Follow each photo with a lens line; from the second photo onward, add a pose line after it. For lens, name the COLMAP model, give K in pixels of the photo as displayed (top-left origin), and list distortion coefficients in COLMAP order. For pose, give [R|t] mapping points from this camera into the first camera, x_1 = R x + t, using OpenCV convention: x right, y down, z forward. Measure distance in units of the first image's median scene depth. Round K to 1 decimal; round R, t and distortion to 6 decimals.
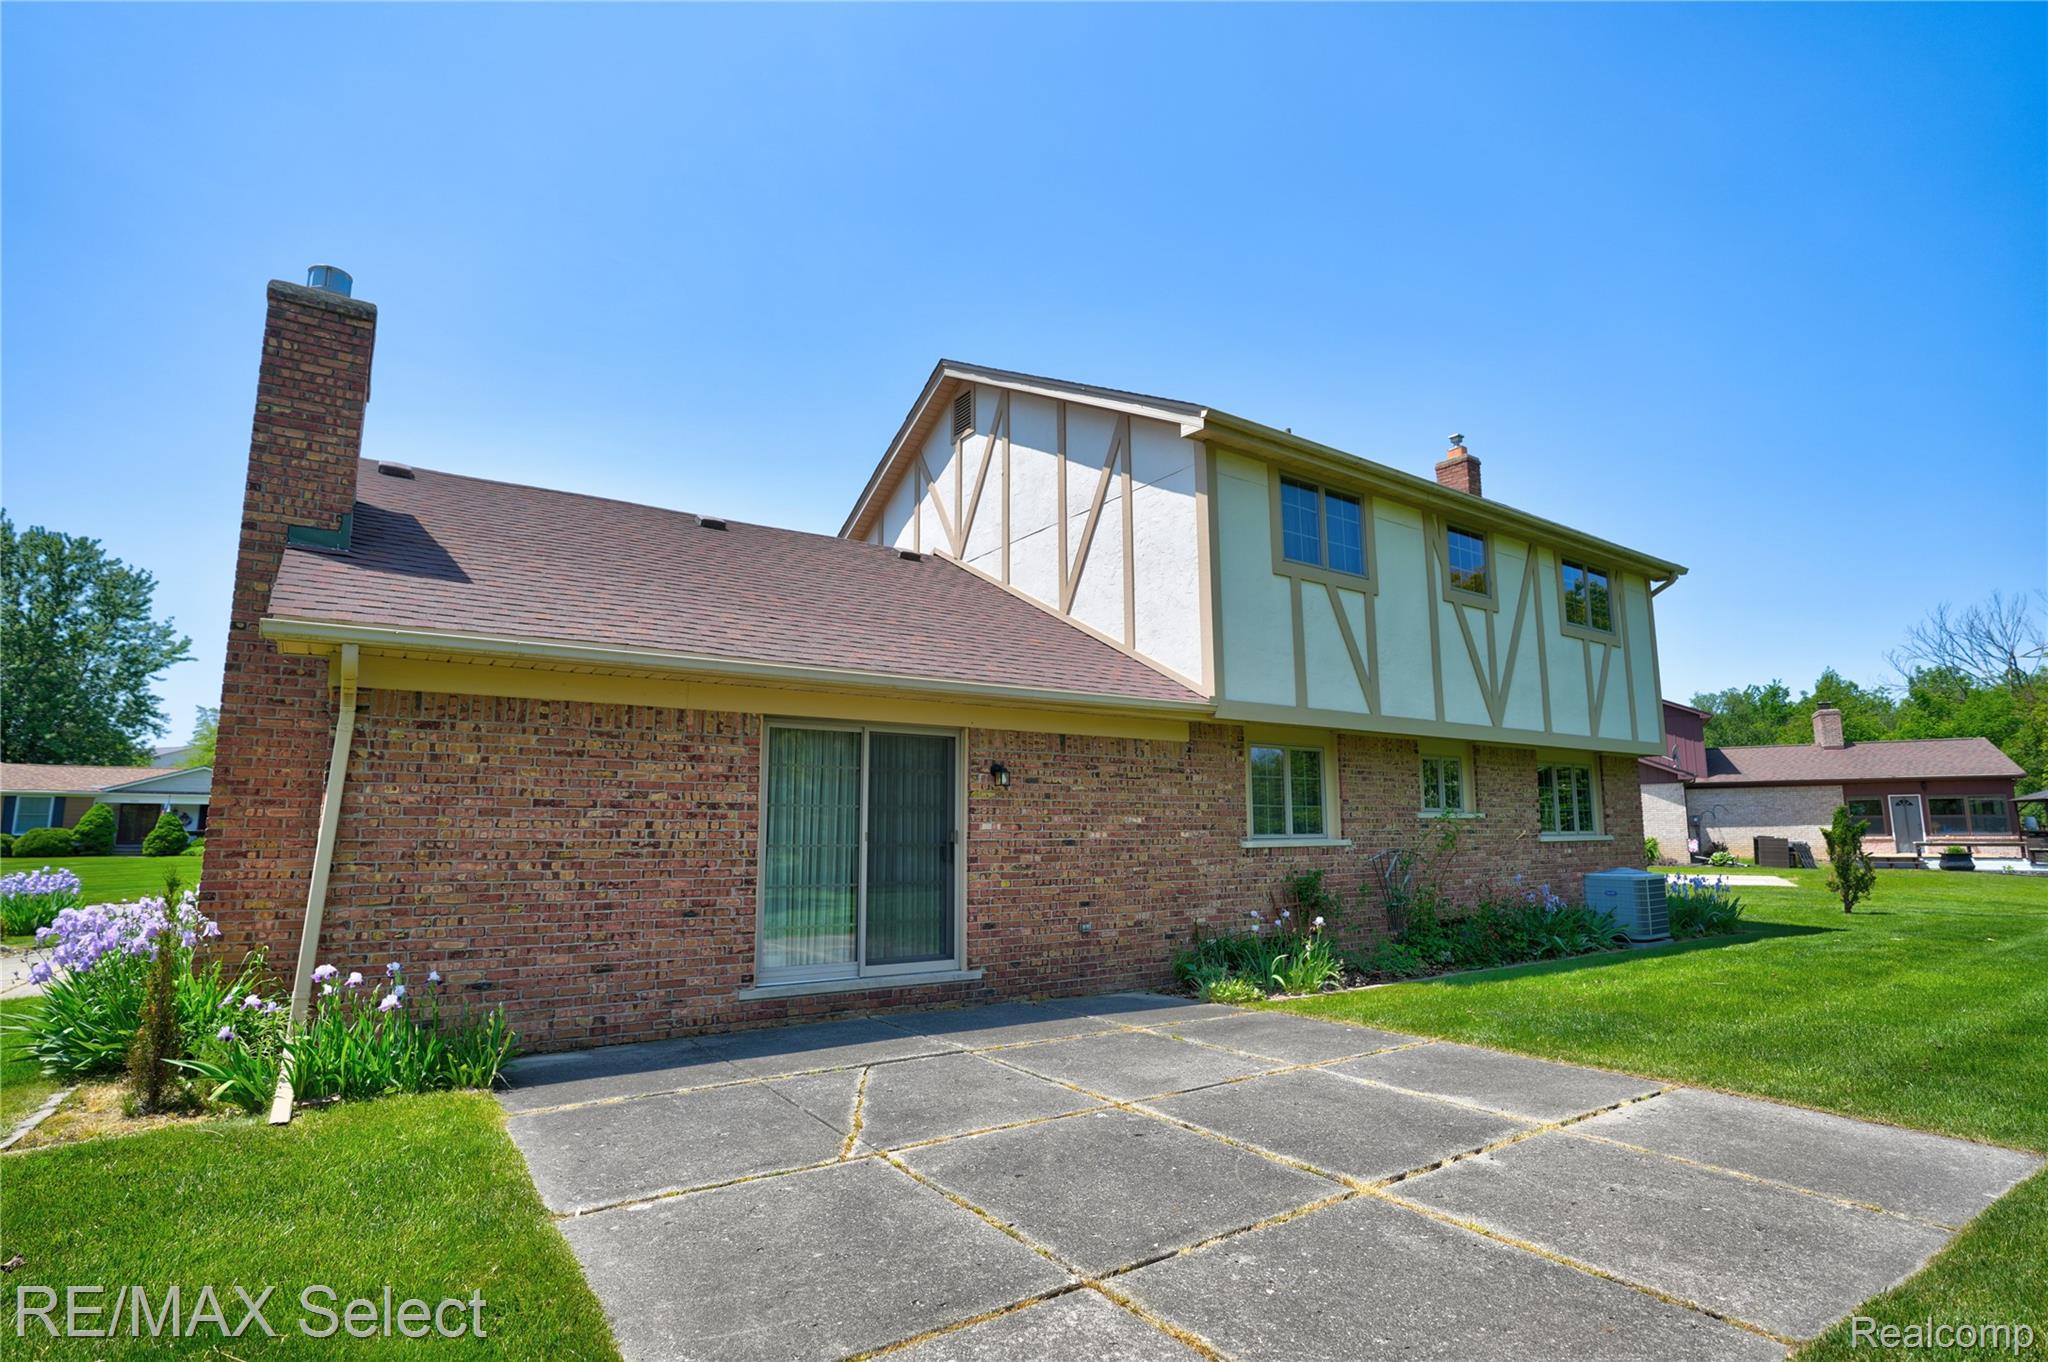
lens RADIAL K [[1039.3, 0, 1054.9], [0, 1039.3, 667.4], [0, 0, 1]] dist [-0.041826, 0.009426]
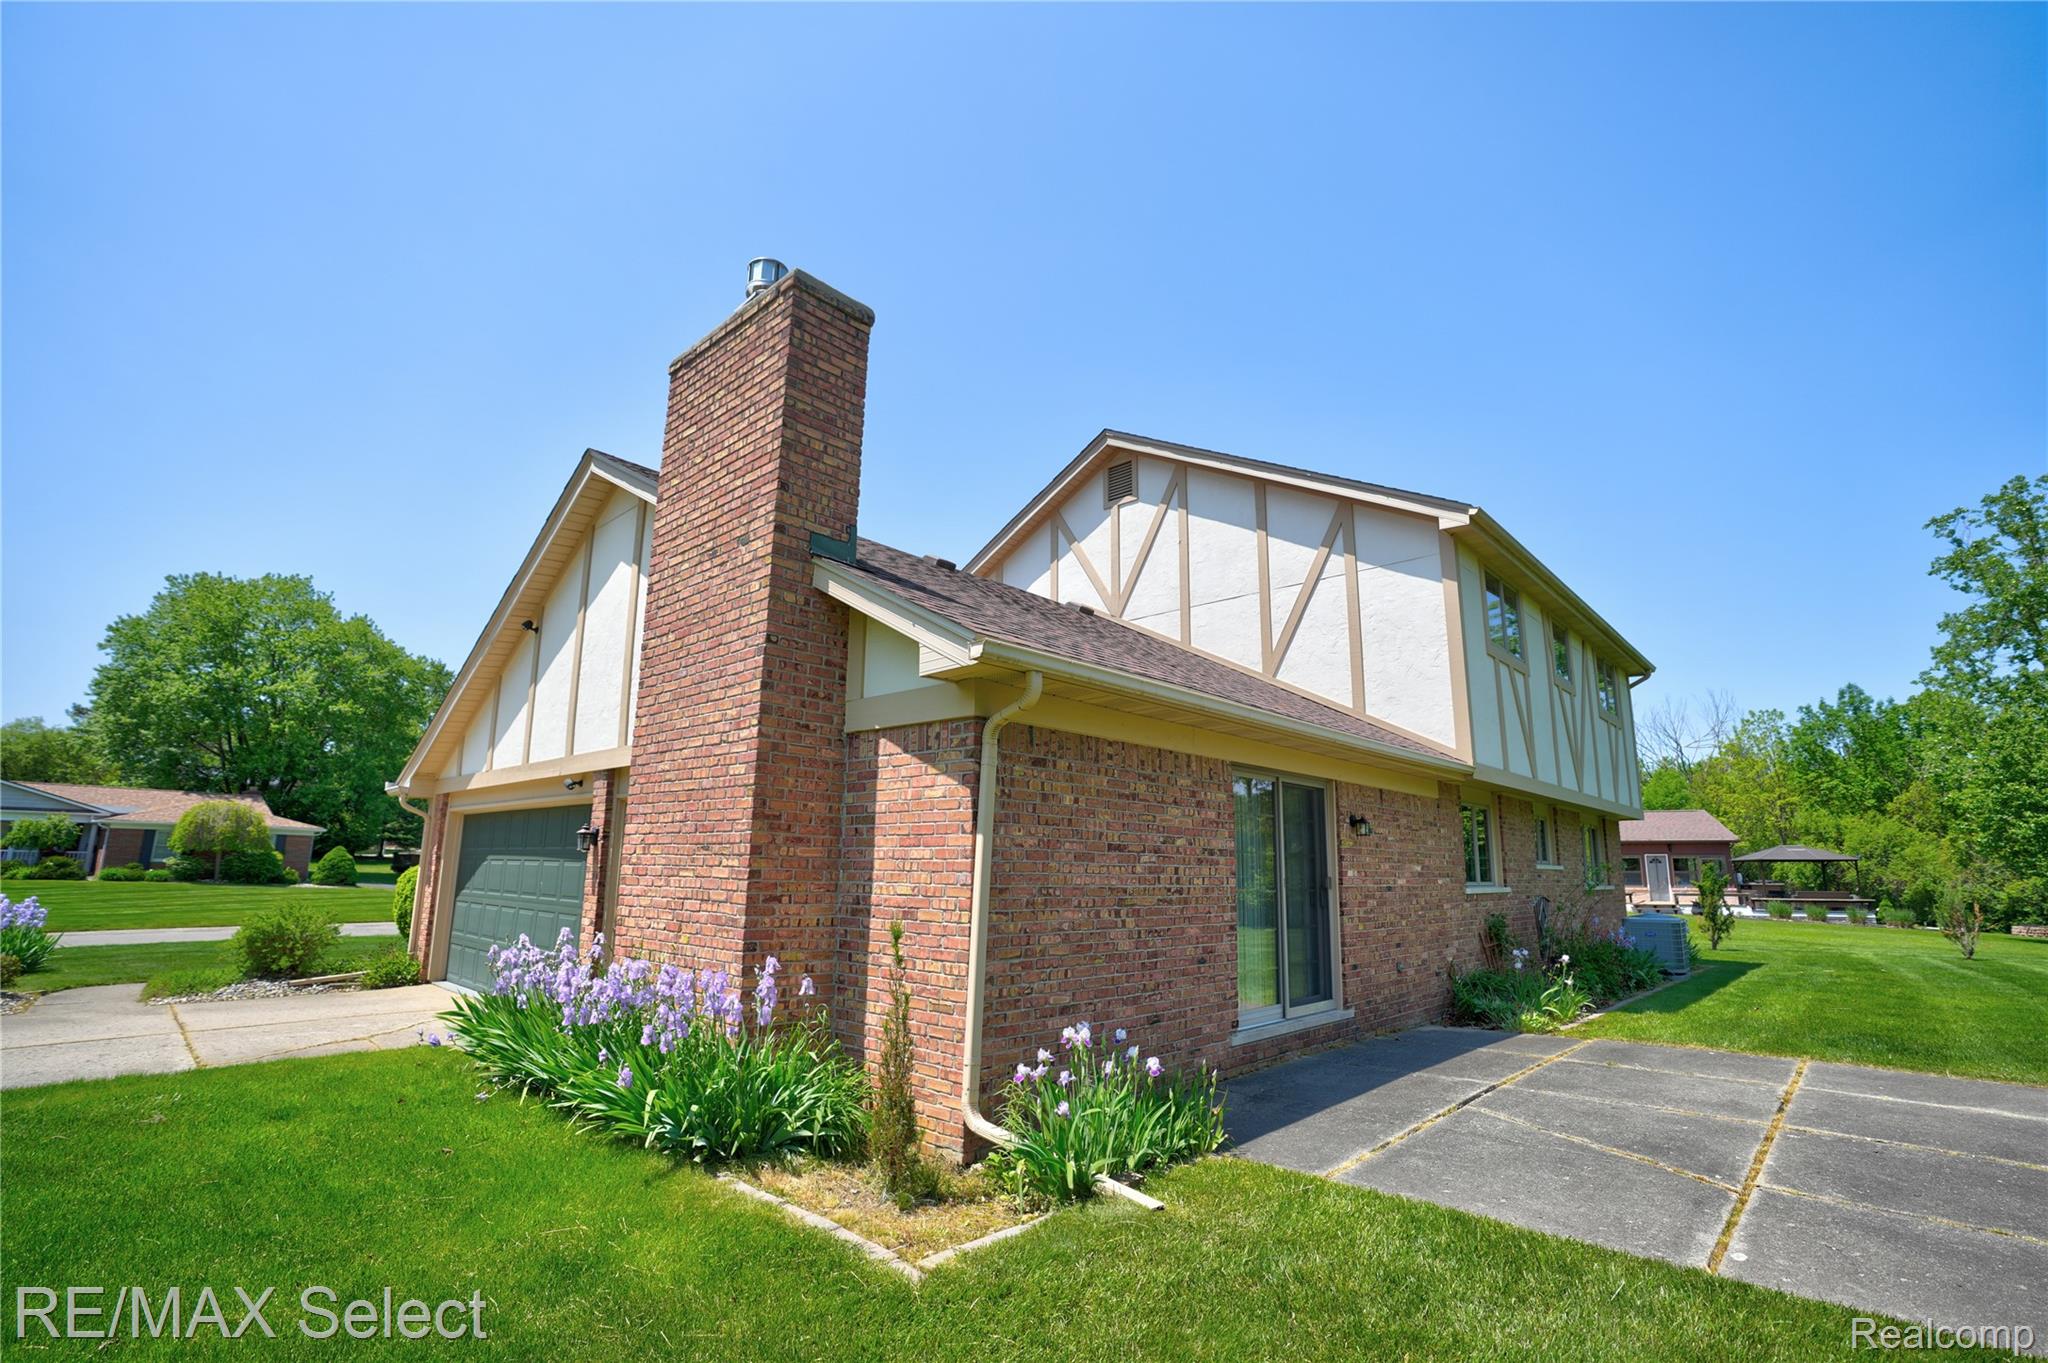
lens RADIAL K [[956.5, 0, 1029.9], [0, 956.5, 668.7], [0, 0, 1]] dist [-0.059741, 0.021606]
pose [[0.972963, 0.065252, 0.221550, -0.712238], [-0.053708, 0.996886, -0.057741, 0.019193], [-0.224628, 0.044280, 0.973438, 0.128733]]
